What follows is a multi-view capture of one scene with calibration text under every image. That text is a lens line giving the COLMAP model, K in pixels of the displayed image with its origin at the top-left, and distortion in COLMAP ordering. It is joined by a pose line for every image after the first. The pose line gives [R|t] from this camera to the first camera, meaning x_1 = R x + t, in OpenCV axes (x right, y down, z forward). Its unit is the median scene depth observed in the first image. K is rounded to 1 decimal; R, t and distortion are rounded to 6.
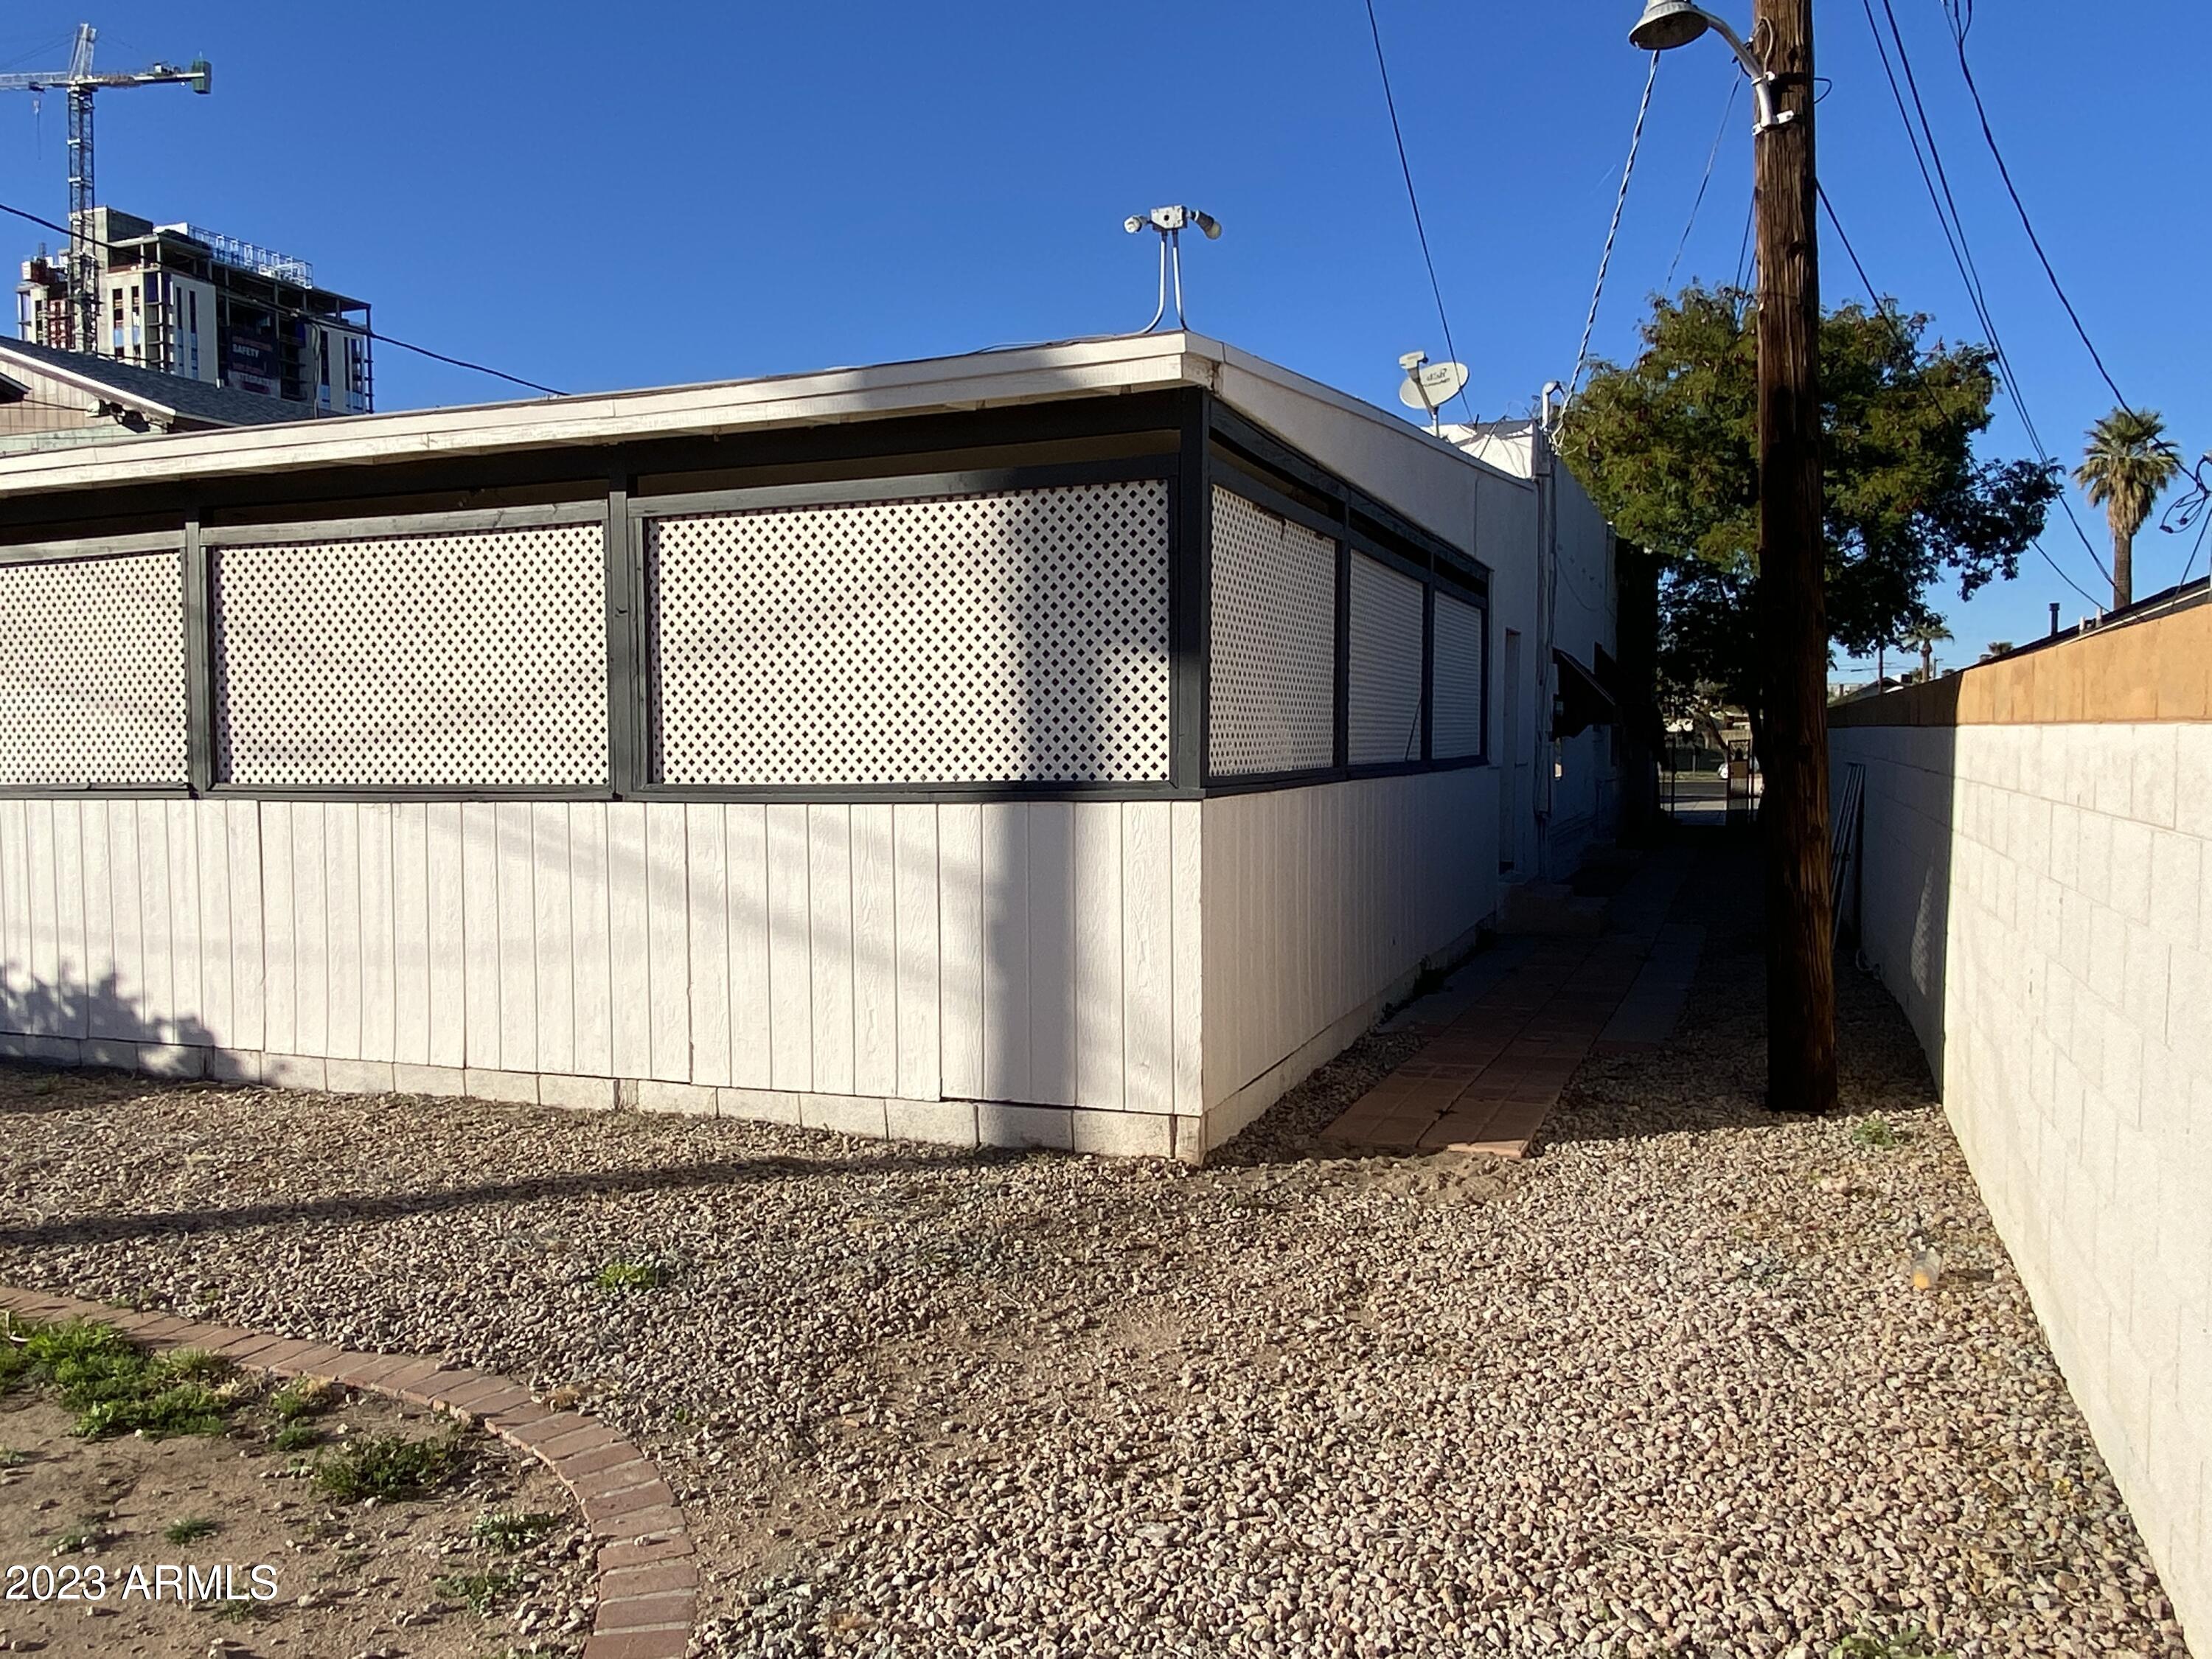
lens RADIAL K [[1619.8, 0, 1106.8], [0, 1619.8, 828.6], [0, 0, 1]] dist [0.011831, 0.000755]
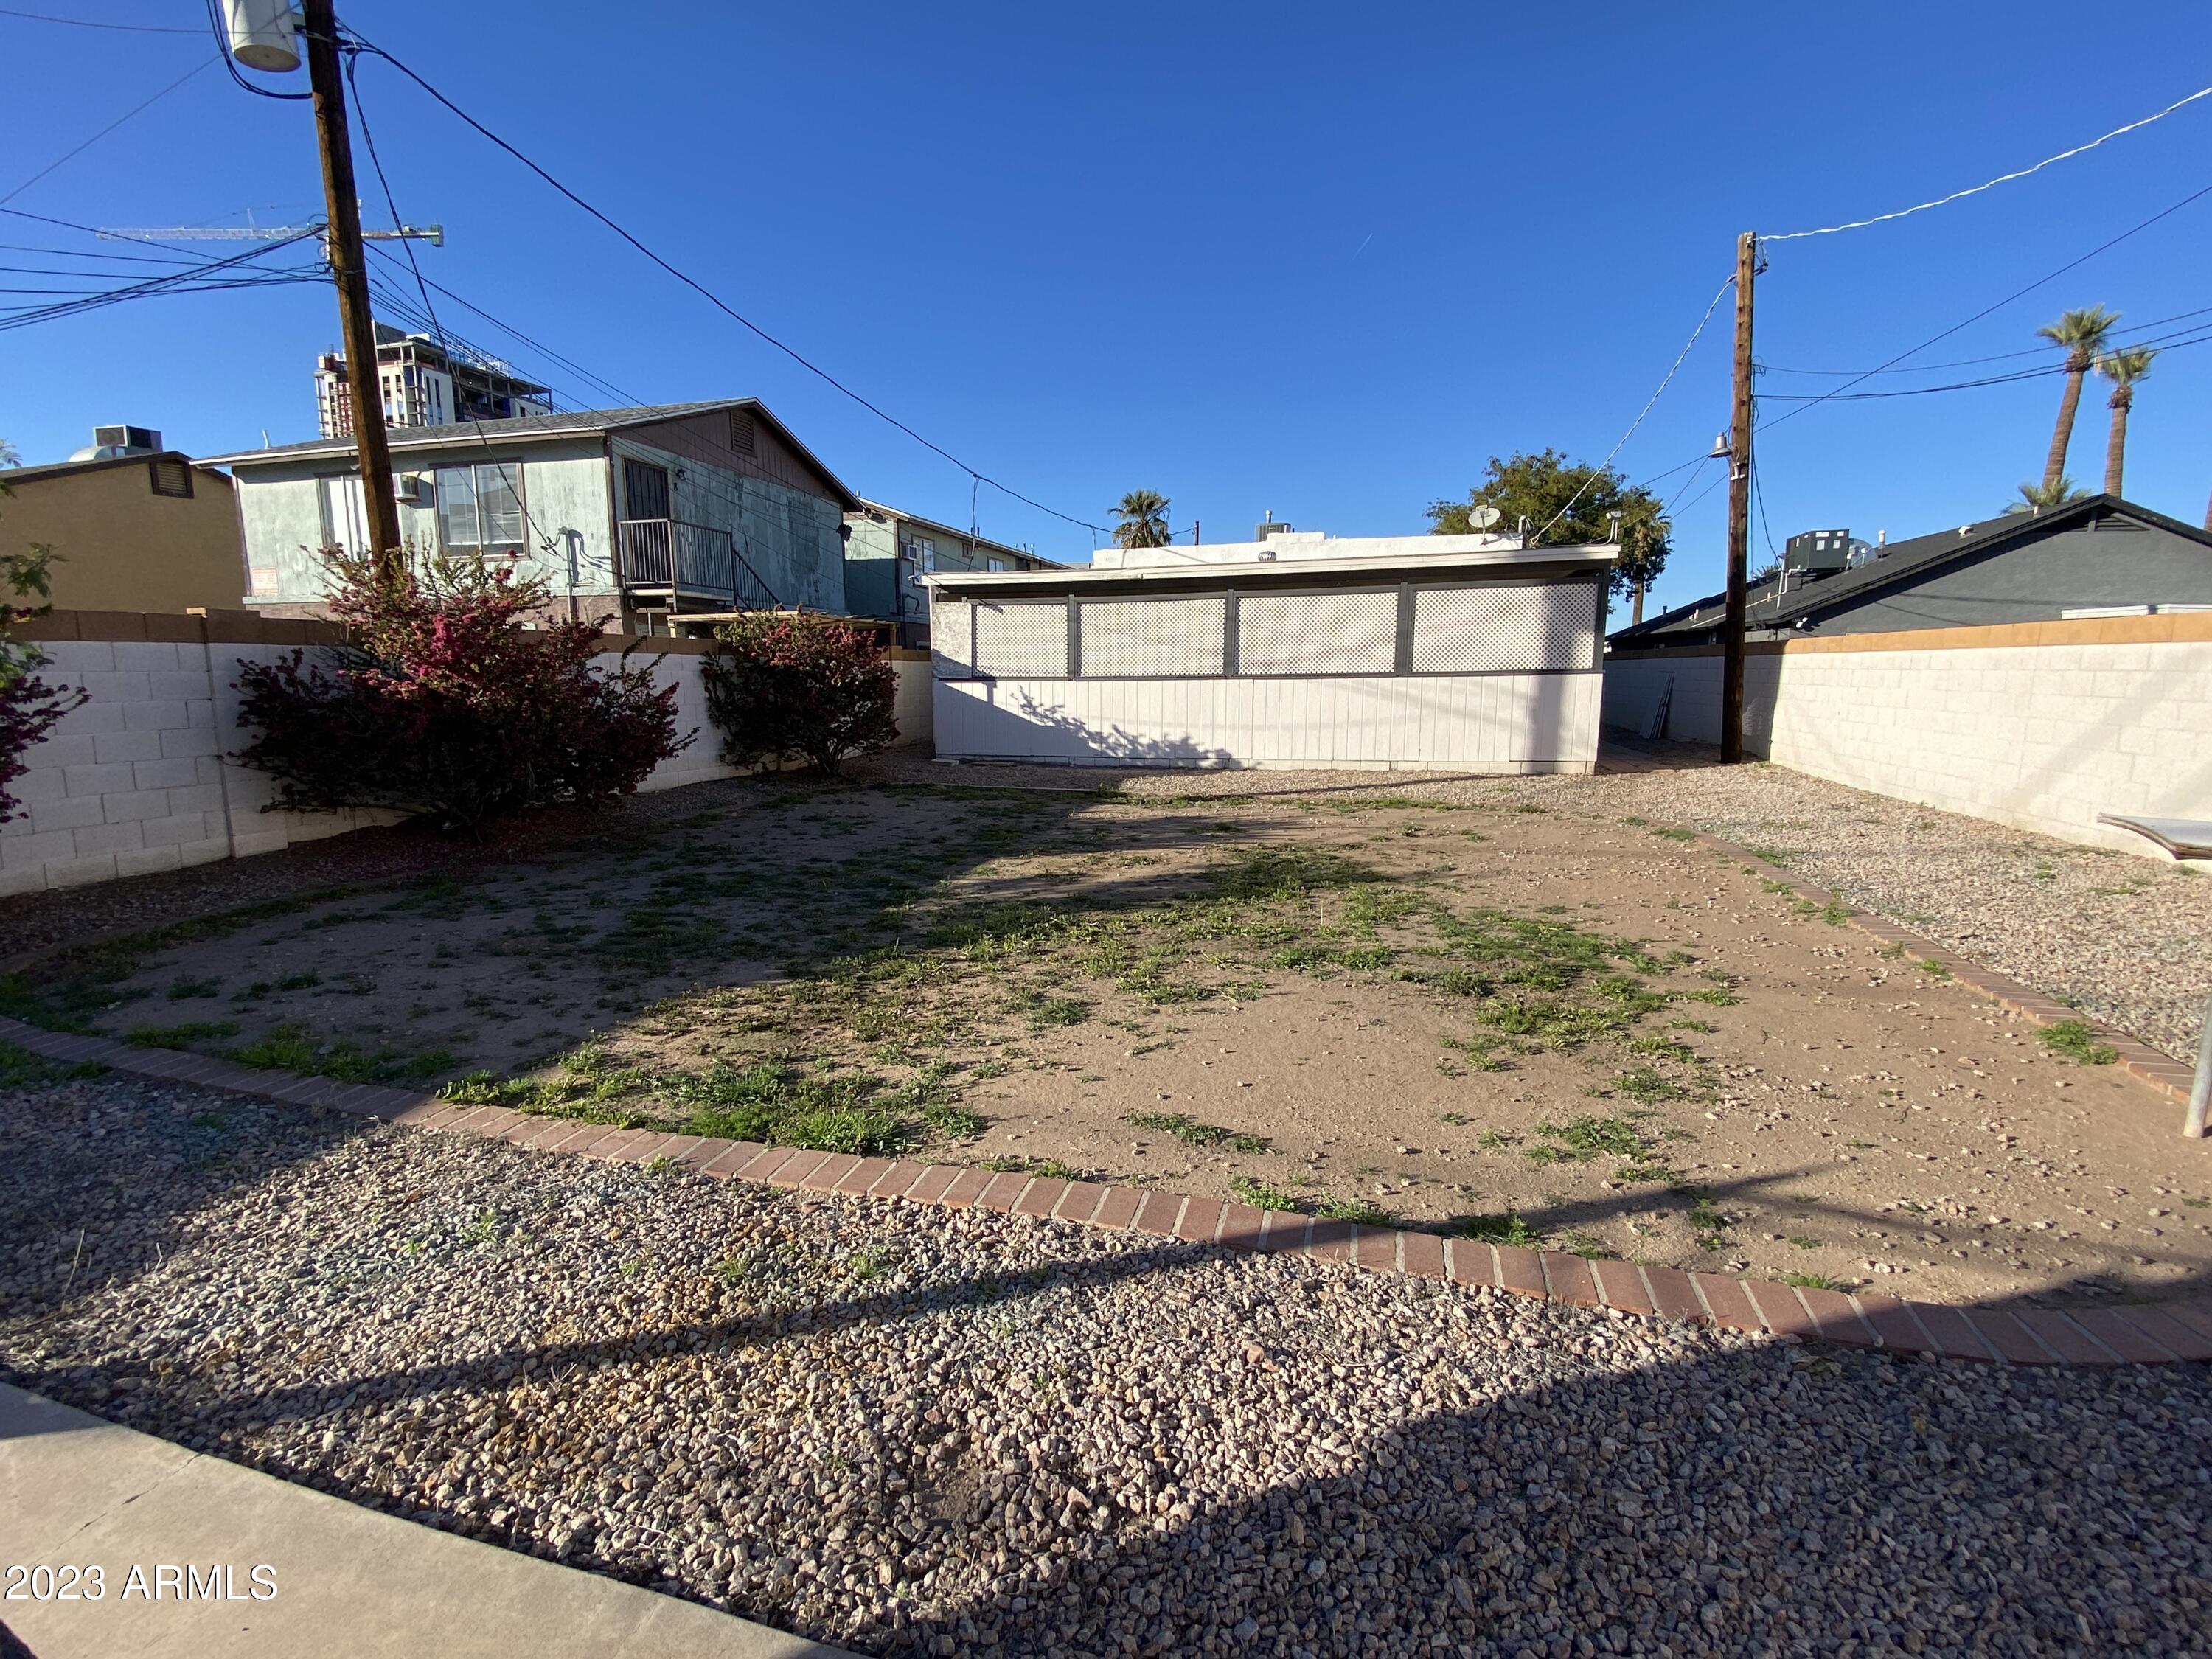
lens RADIAL K [[963.2, 0, 1100.7], [0, 963.2, 829.2], [0, 0, 1]] dist [0.003882, -0.000045]
pose [[0.994963, -0.018518, 0.098515, -0.960070], [0.007667, 0.993969, 0.109397, 0.063004], [-0.099947, -0.108090, 0.989104, -0.812920]]
